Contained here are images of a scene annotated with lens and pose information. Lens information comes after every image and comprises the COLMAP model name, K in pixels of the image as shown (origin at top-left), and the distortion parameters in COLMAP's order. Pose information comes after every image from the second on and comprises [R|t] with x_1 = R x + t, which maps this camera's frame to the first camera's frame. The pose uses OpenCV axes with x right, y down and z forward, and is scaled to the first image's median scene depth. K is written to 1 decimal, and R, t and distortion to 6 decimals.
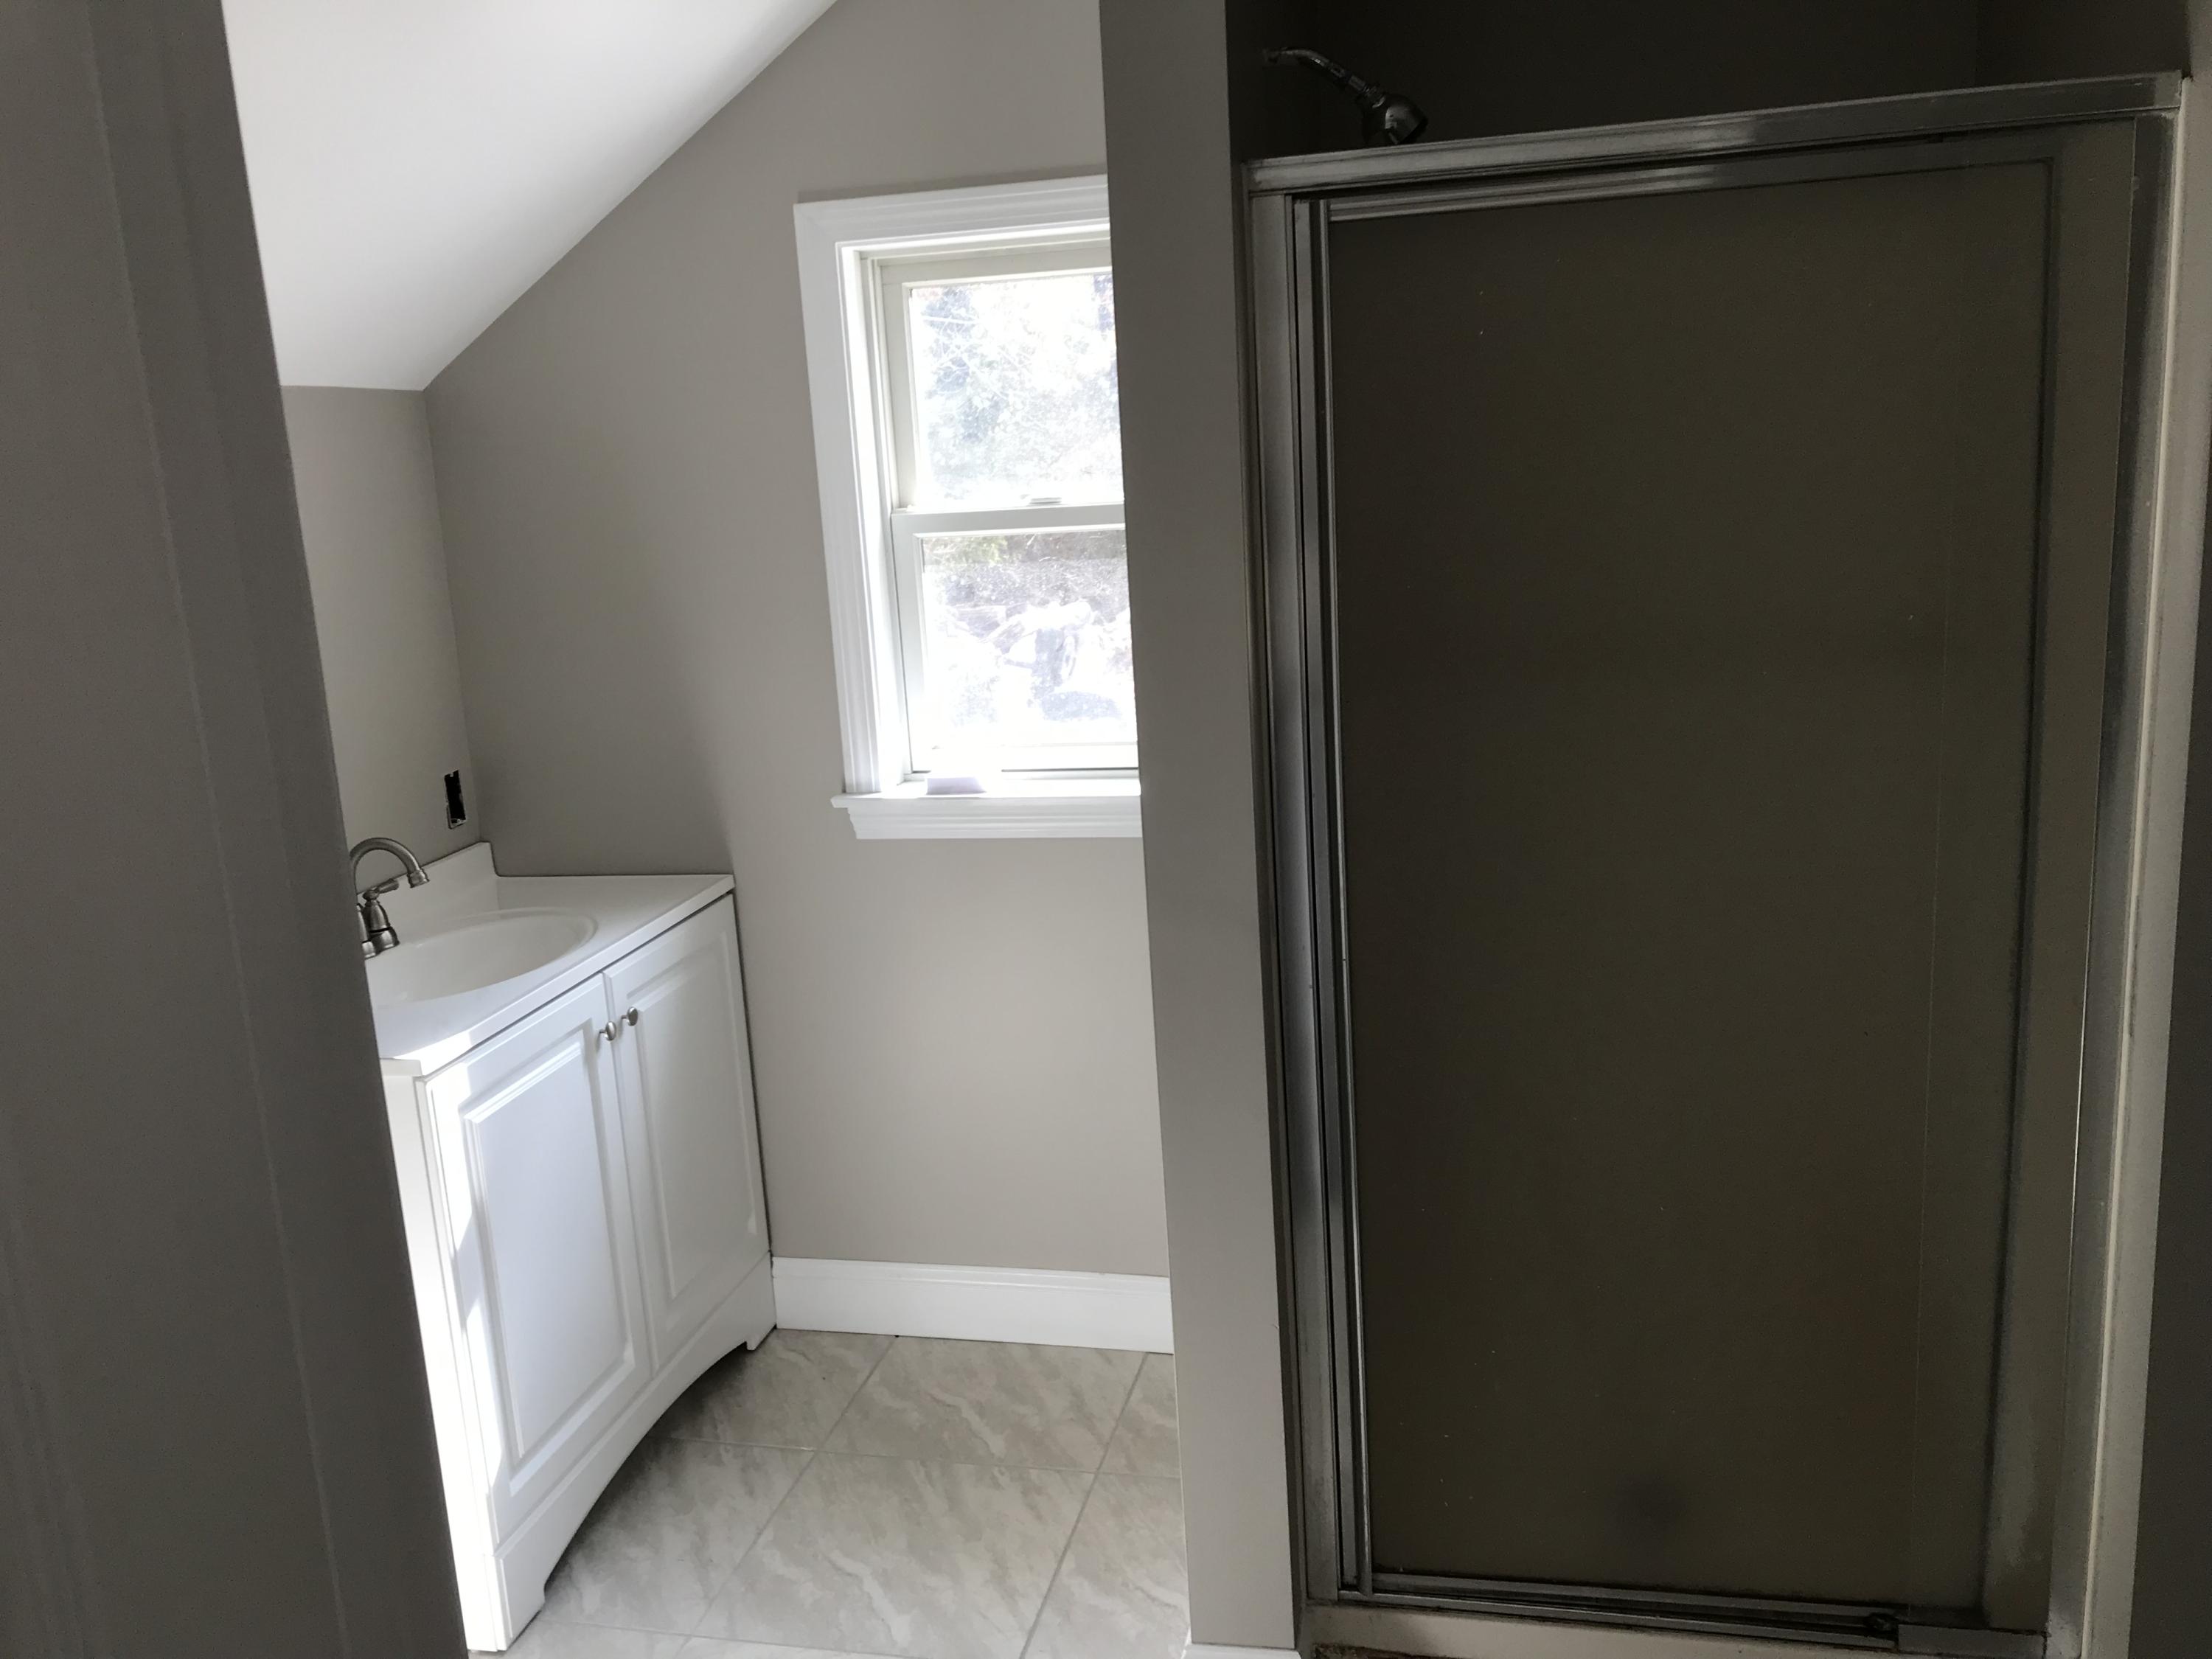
lens RADIAL K [[1810.8, 0, 1100.4], [0, 1810.8, 817.2], [0, 0, 1]] dist [0.078566, -0.125836]
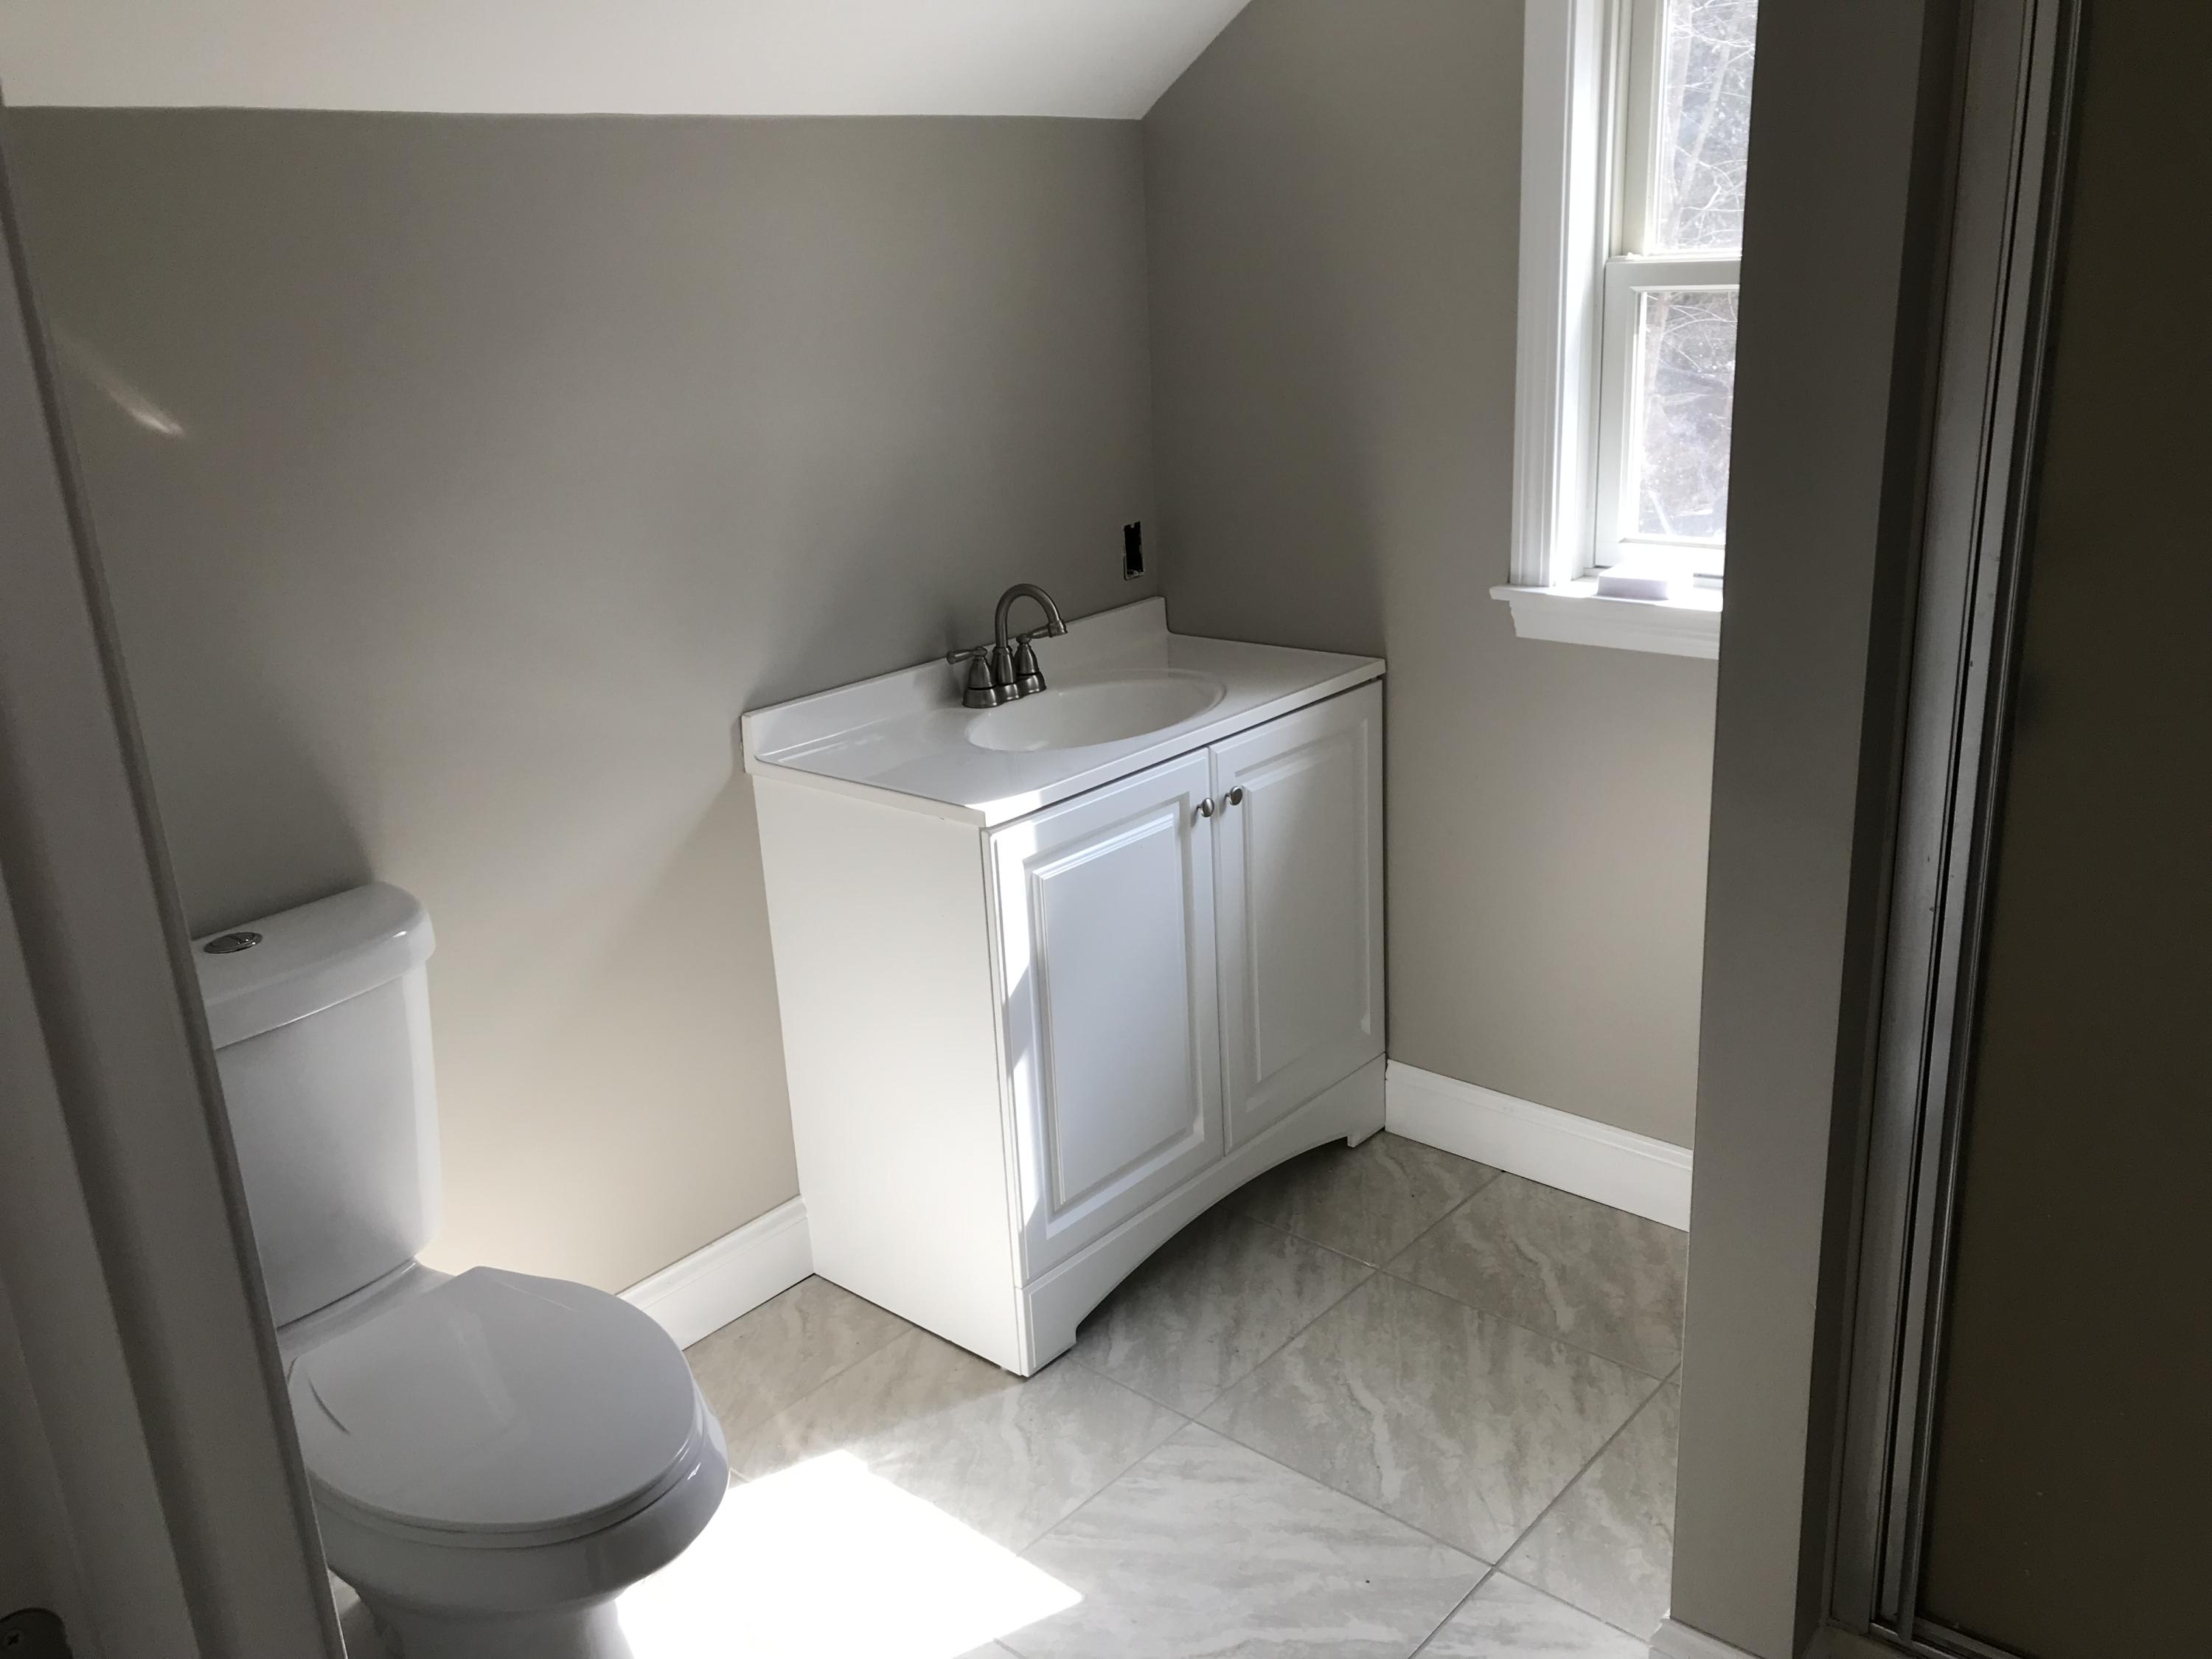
lens RADIAL K [[1827.3, 0, 1108.2], [0, 1827.3, 794.4], [0, 0, 1]] dist [0.080699, -0.074859]
pose [[0.886385, 0.152001, -0.437285, 0.106005], [-0.097965, 0.984757, 0.143727, -0.023842], [0.452465, -0.084559, 0.887764, 0.102755]]
